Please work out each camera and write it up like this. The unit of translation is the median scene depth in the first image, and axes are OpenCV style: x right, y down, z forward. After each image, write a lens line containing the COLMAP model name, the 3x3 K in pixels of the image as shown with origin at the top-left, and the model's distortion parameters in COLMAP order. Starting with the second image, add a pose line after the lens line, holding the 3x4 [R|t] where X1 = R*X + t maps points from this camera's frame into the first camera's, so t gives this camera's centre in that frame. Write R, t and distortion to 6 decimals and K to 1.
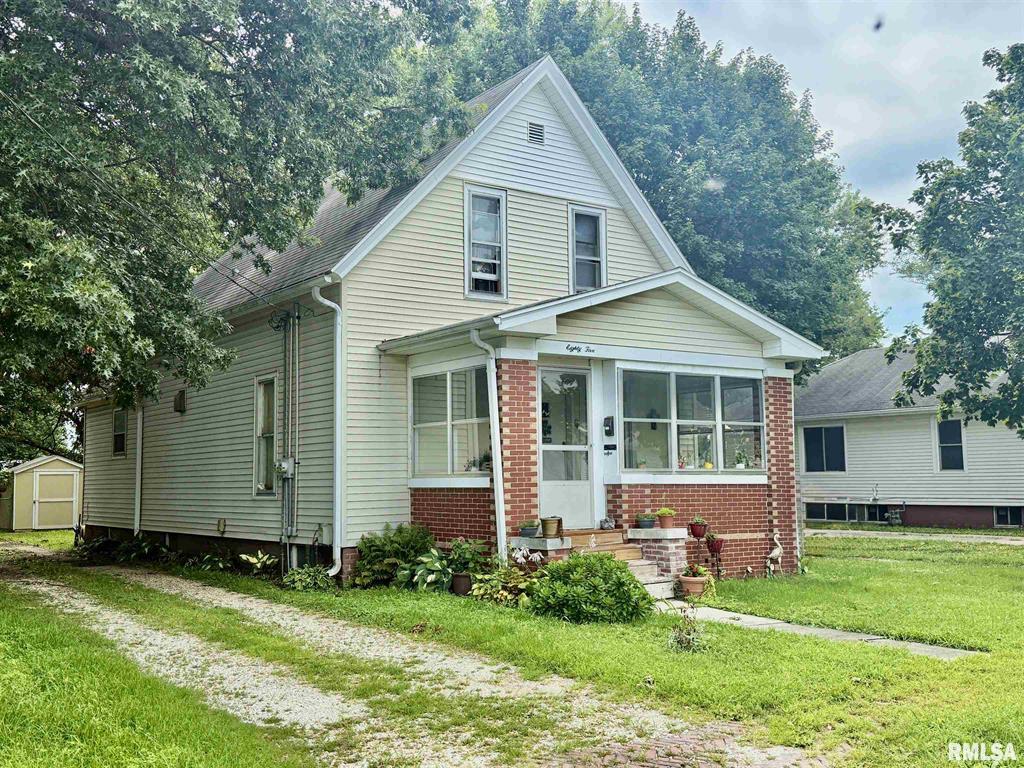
lens RADIAL K [[1060.0, 0, 512.0], [0, 1060.0, 384.0], [0, 0, 1]] dist [0.139541, 0.002042]
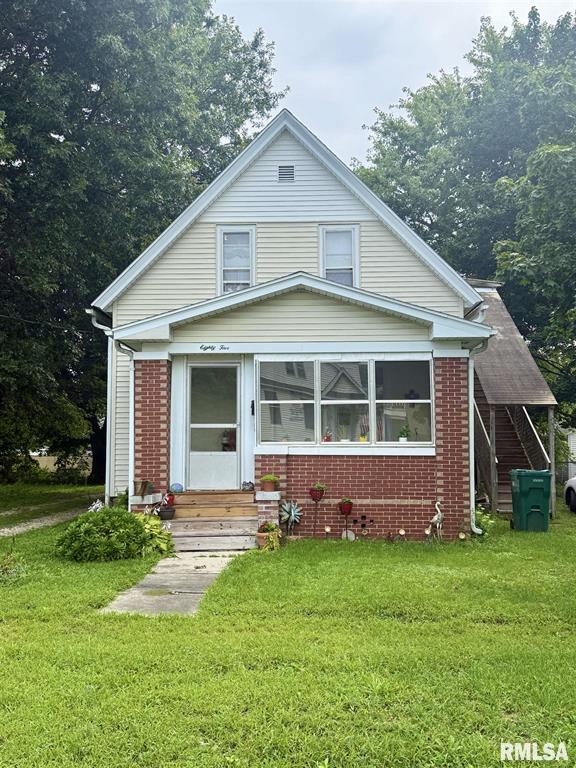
lens RADIAL K [[795.0, 0, 288.0], [0, 795.0, 384.0], [0, 0, 1]] dist [0.139541, 0.002042]
pose [[0.797295, -0.040251, -0.602246, 0.675982], [0.048782, 0.998807, -0.002174, 0.015882], [0.601615, -0.027645, 0.798308, 0.282096]]
